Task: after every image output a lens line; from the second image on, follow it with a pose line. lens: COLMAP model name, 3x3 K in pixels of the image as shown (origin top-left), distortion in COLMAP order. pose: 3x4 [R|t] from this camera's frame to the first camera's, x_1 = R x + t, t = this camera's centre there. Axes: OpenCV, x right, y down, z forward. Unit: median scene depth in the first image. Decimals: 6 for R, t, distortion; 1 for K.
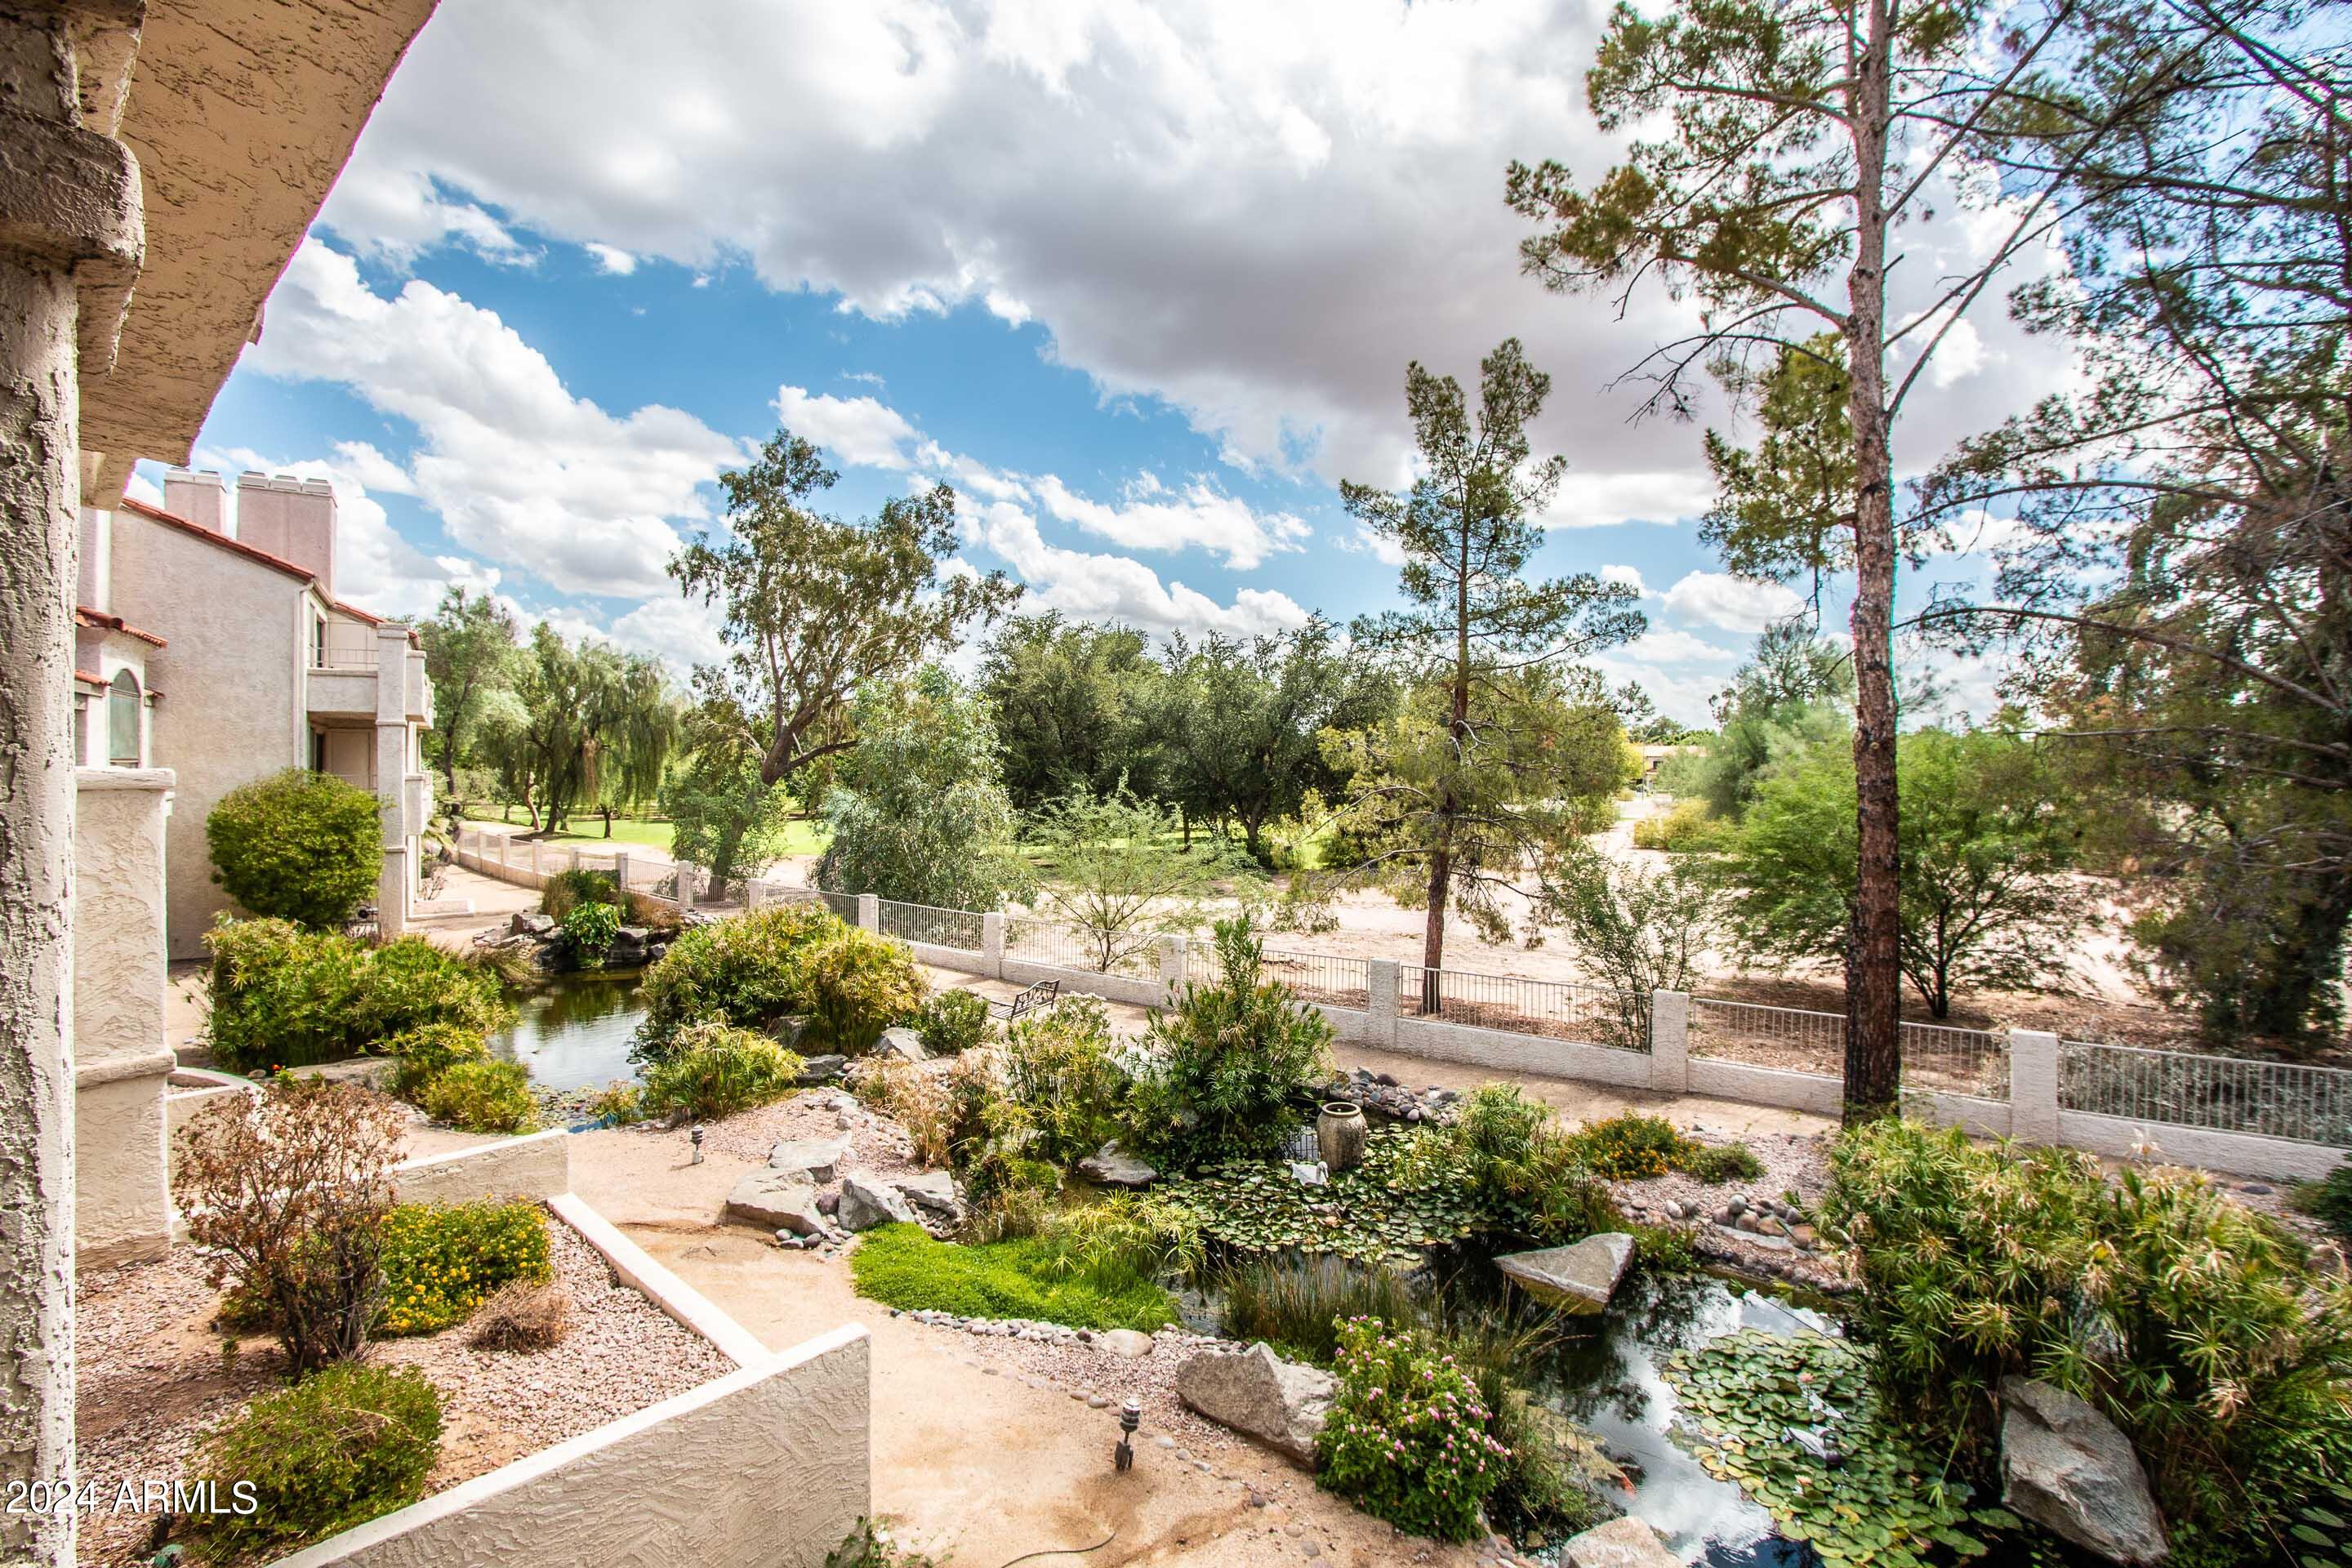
lens RADIAL K [[1079.4, 0, 1201.6], [0, 1079.4, 759.3], [0, 0, 1]] dist [-0.022864, 0.004983]
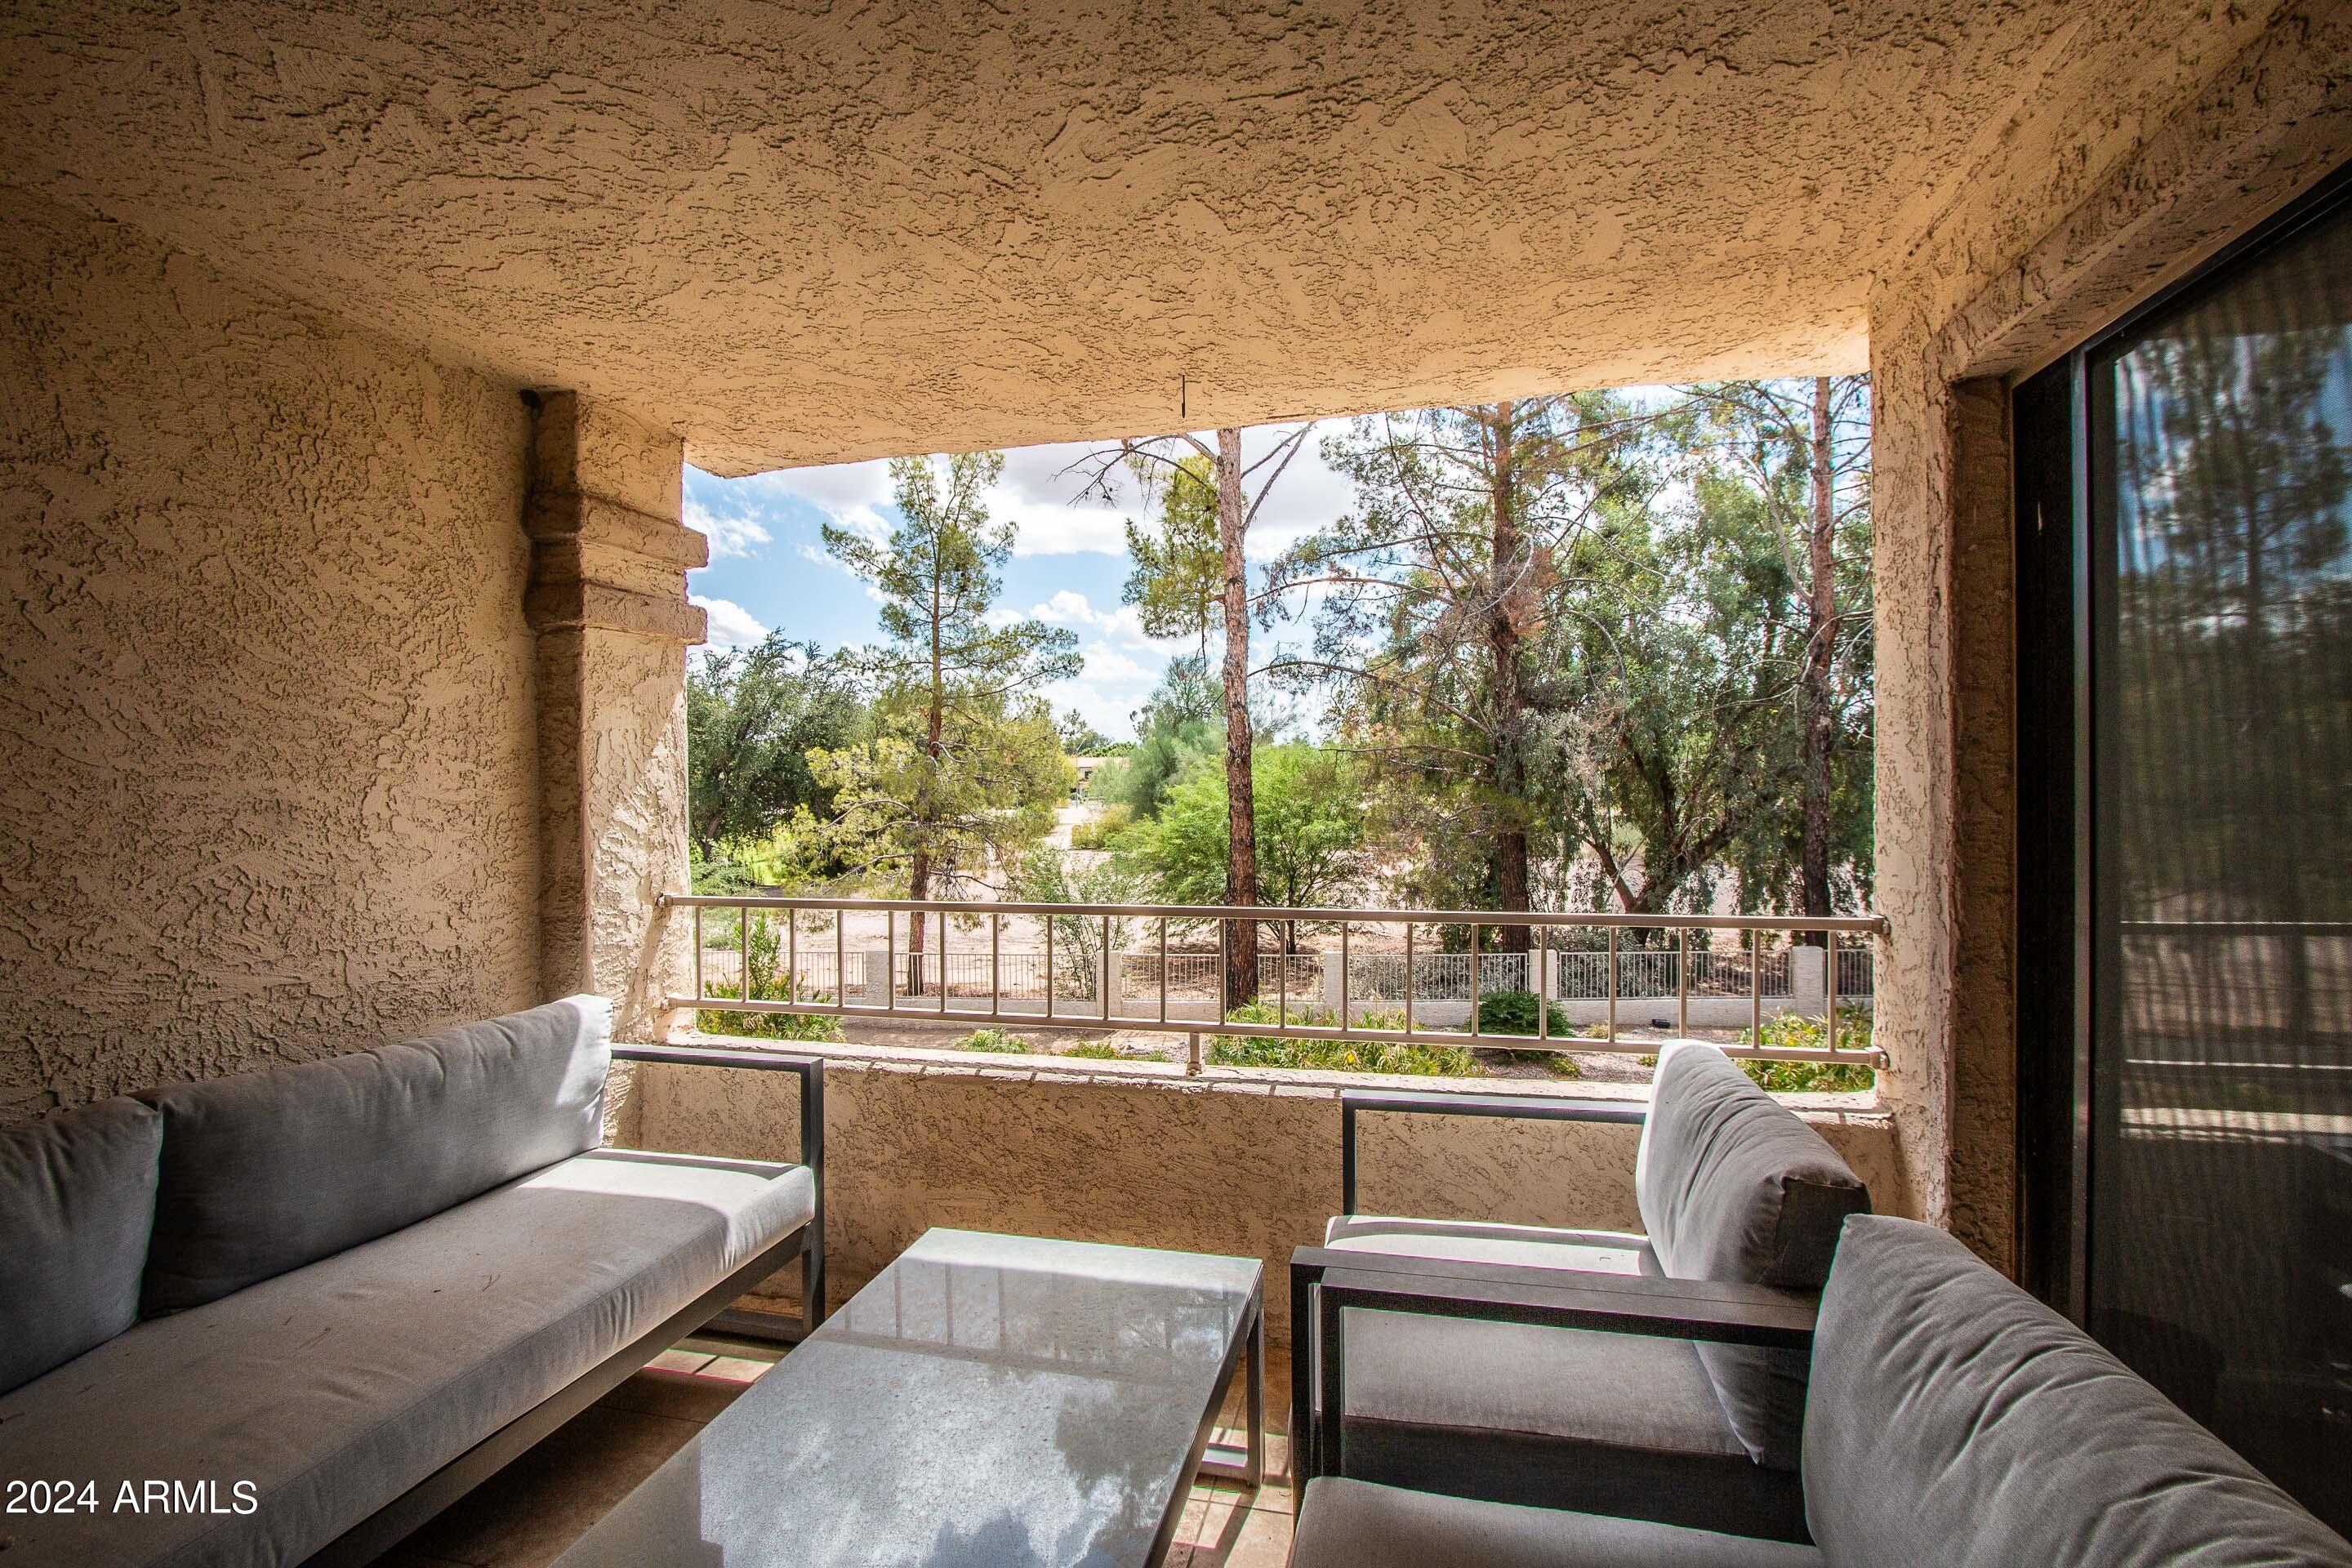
lens RADIAL K [[1087.1, 0, 1194.0], [0, 1087.1, 783.0], [0, 0, 1]] dist [-0.016984, 0.000532]
pose [[0.877990, -0.022205, 0.478164, -0.088155], [0.017587, 0.999745, 0.014133, -0.003555], [-0.478356, -0.003999, 0.878157, -0.186451]]
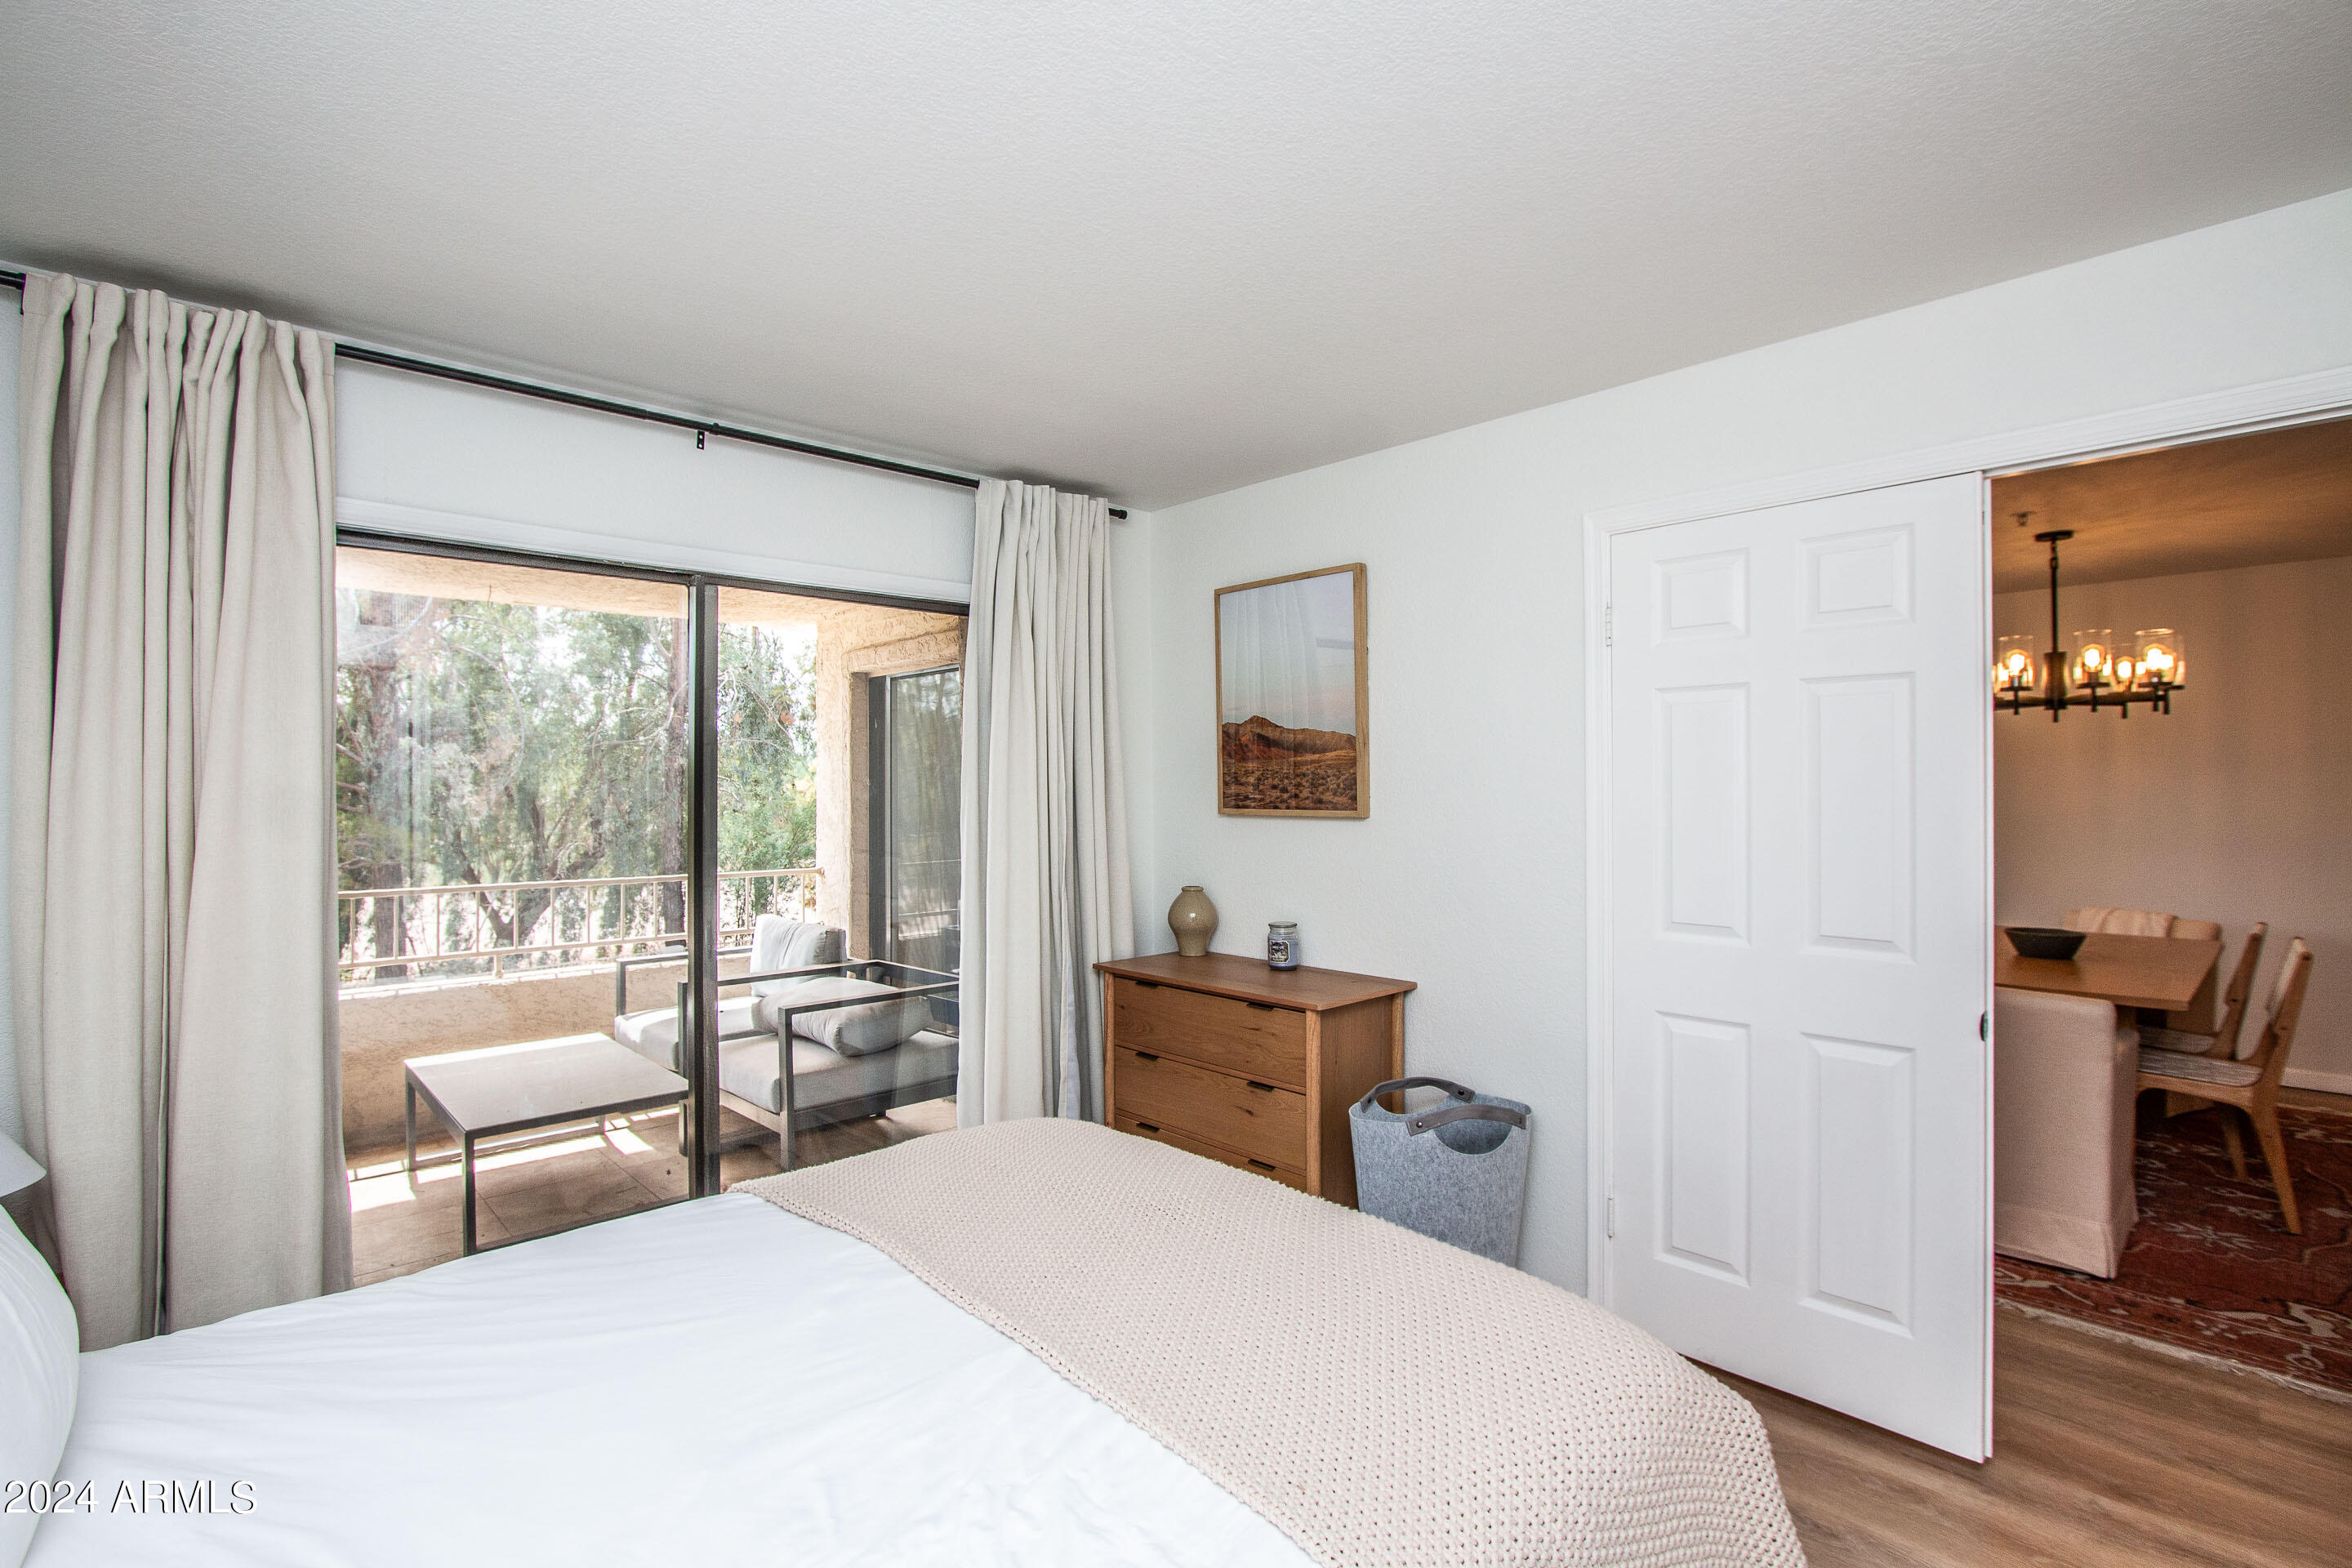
lens RADIAL K [[1087.1, 0, 1194.0], [0, 1087.1, 783.0], [0, 0, 1]] dist [-0.016984, 0.000532]
pose [[0.070669, -0.000921, 0.997499, -0.341090], [0.001978, 0.999998, 0.000783, -0.012679], [-0.997498, 0.001918, 0.070671, -0.270410]]
